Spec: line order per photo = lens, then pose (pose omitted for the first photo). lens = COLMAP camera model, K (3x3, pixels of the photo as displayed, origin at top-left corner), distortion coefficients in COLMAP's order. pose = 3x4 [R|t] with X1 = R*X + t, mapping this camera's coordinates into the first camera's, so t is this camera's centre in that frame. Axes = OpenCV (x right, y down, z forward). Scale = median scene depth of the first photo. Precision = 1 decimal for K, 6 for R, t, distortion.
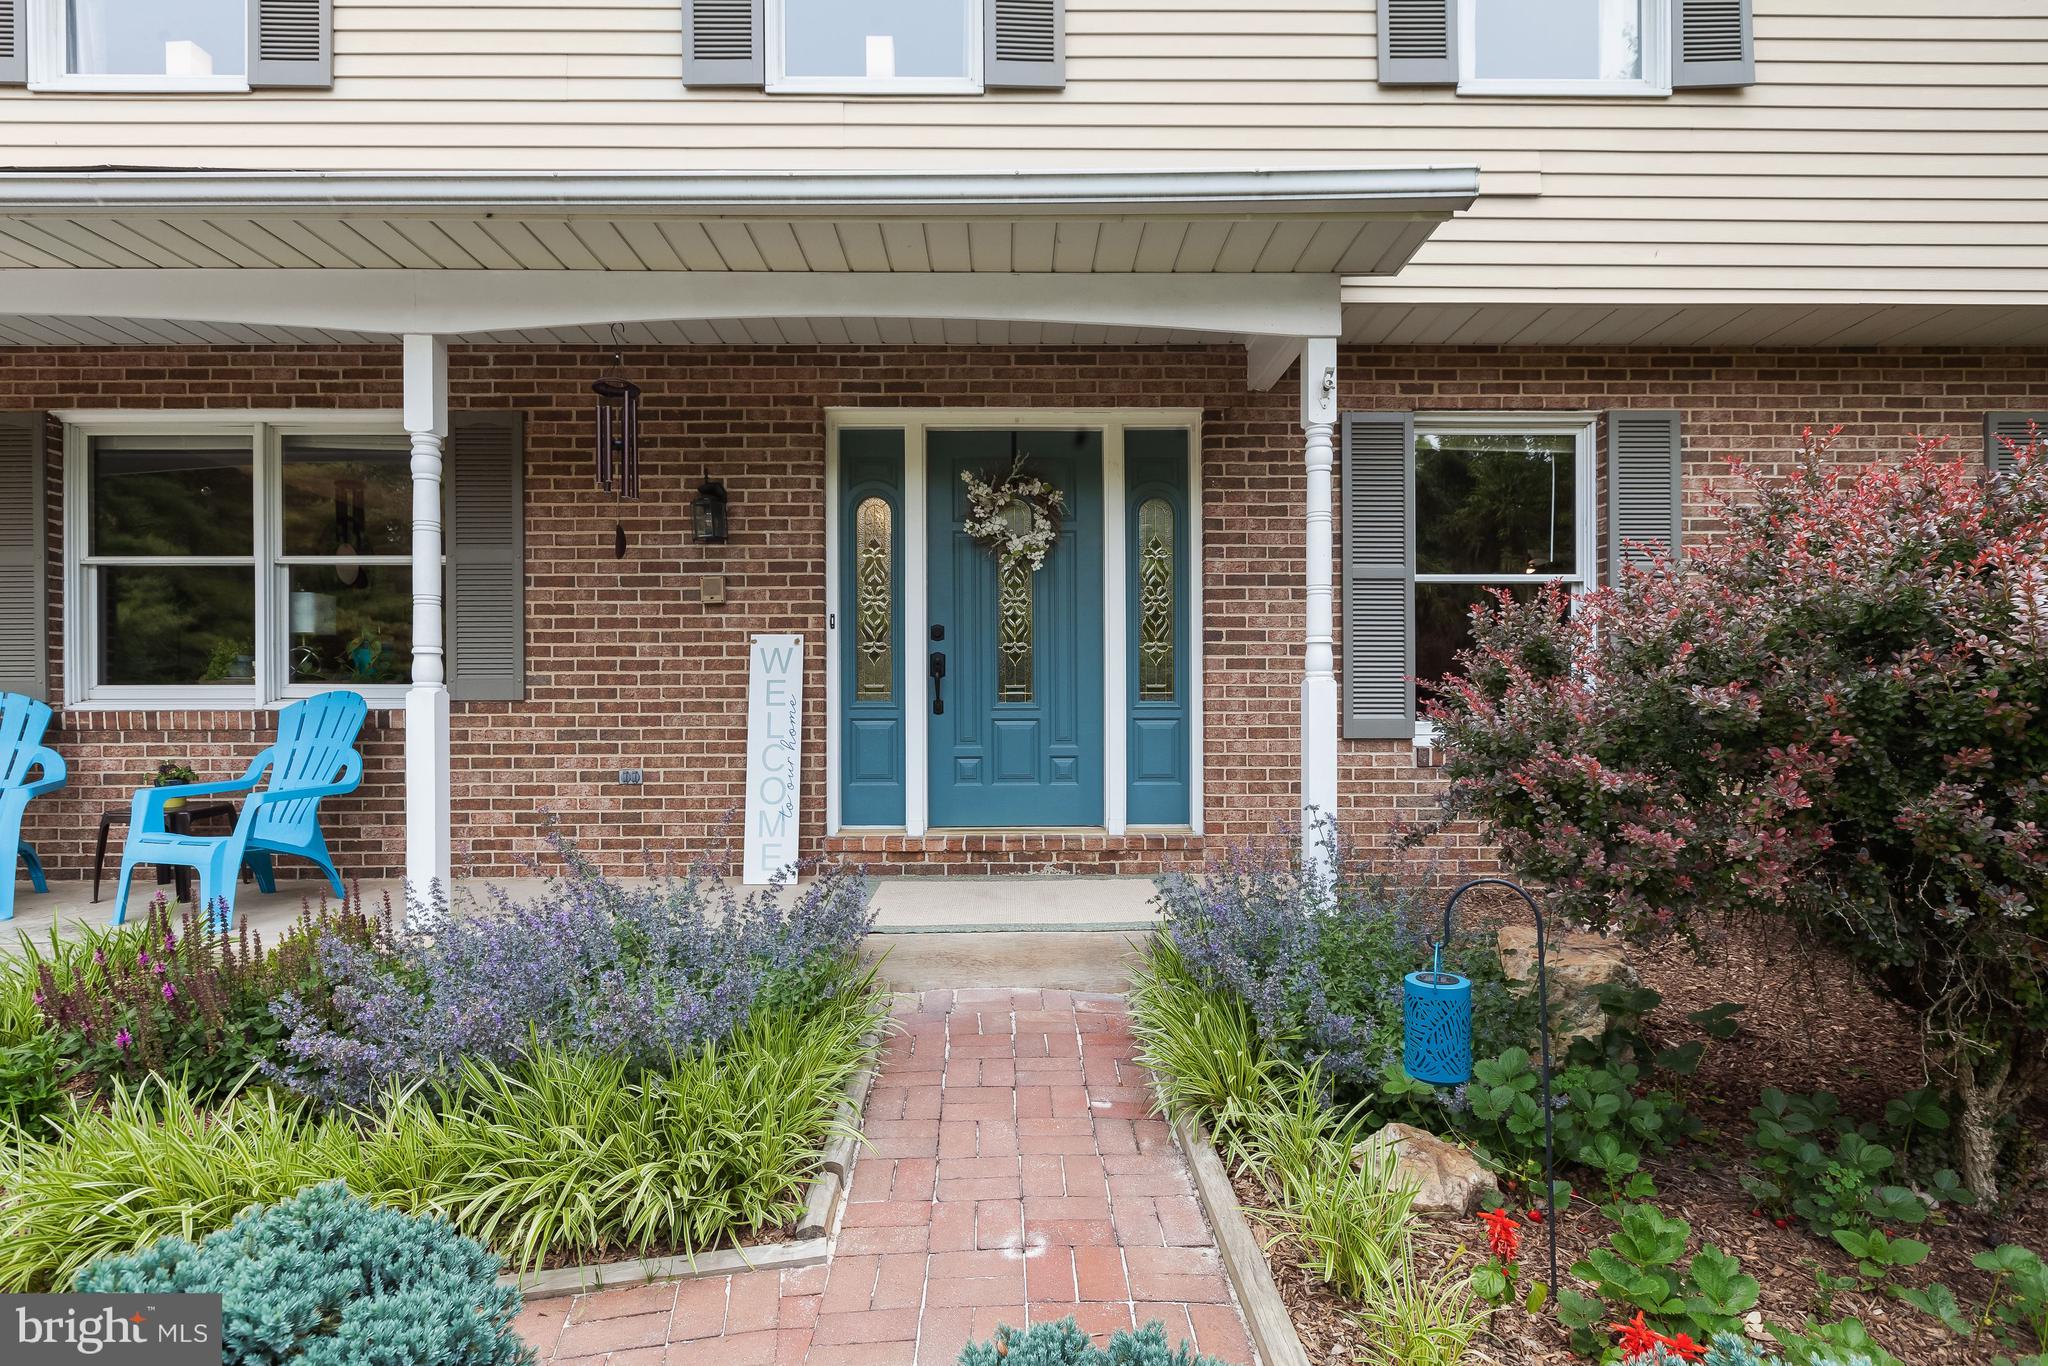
lens RADIAL K [[1156.9, 0, 1023.6], [0, 1156.9, 718.0], [0, 0, 1]] dist [-0.005867, -0.001755]
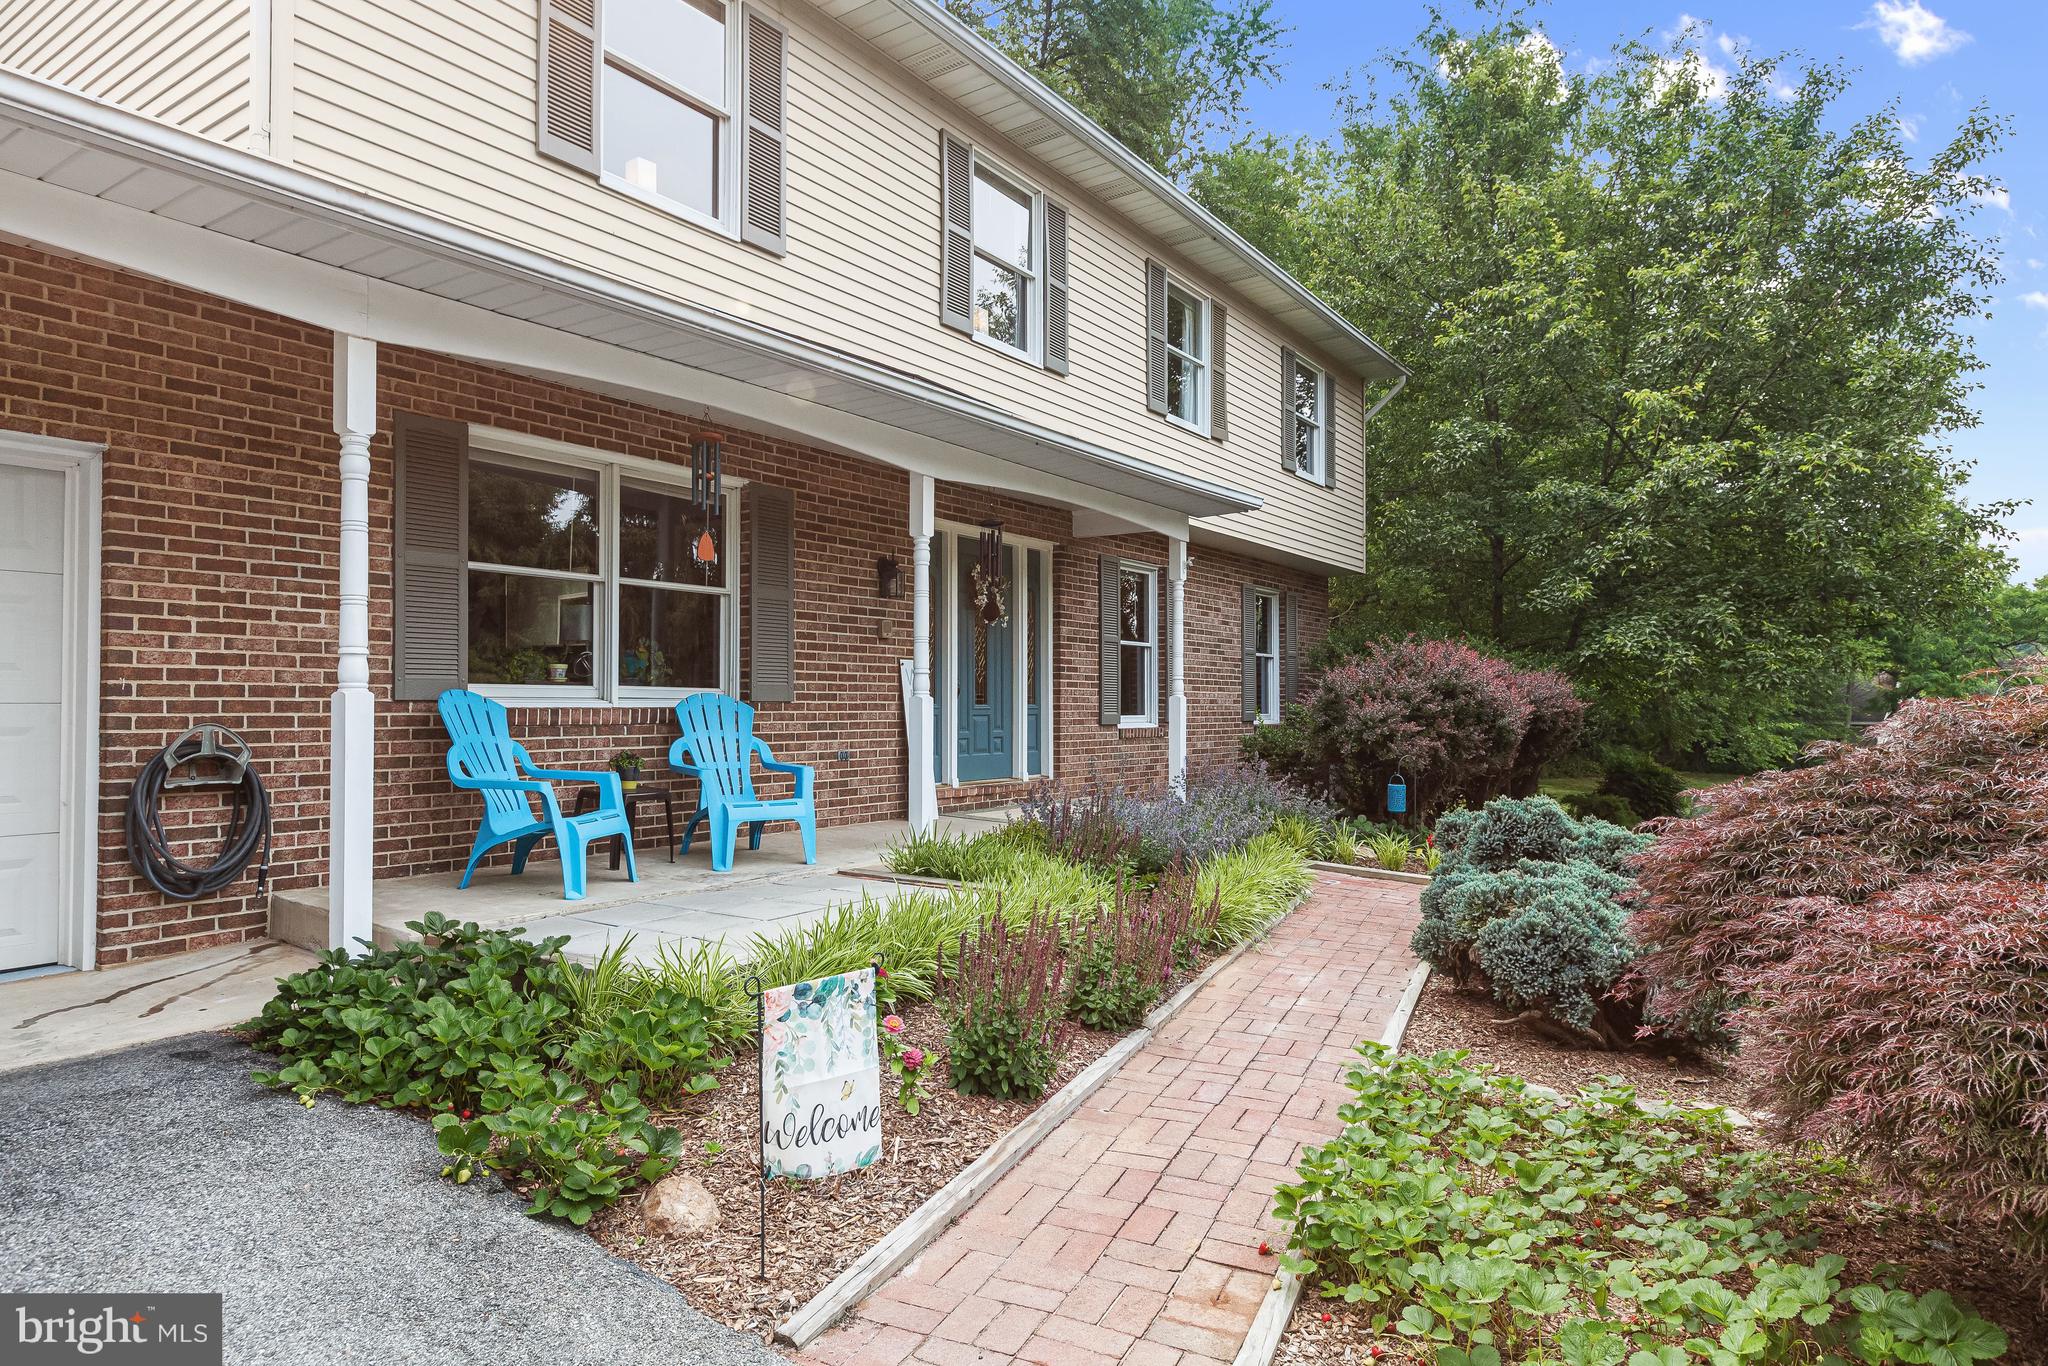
lens RADIAL K [[1211.8, 0, 1024.0], [0, 1211.8, 683.0], [0, 0, 1]] dist [-0.001706, -0.000133]
pose [[0.573244, 0.019851, 0.819144, -1.443714], [0.018042, 0.999158, -0.036840, 0.020697], [-0.819186, 0.035898, 0.572403, -0.045330]]
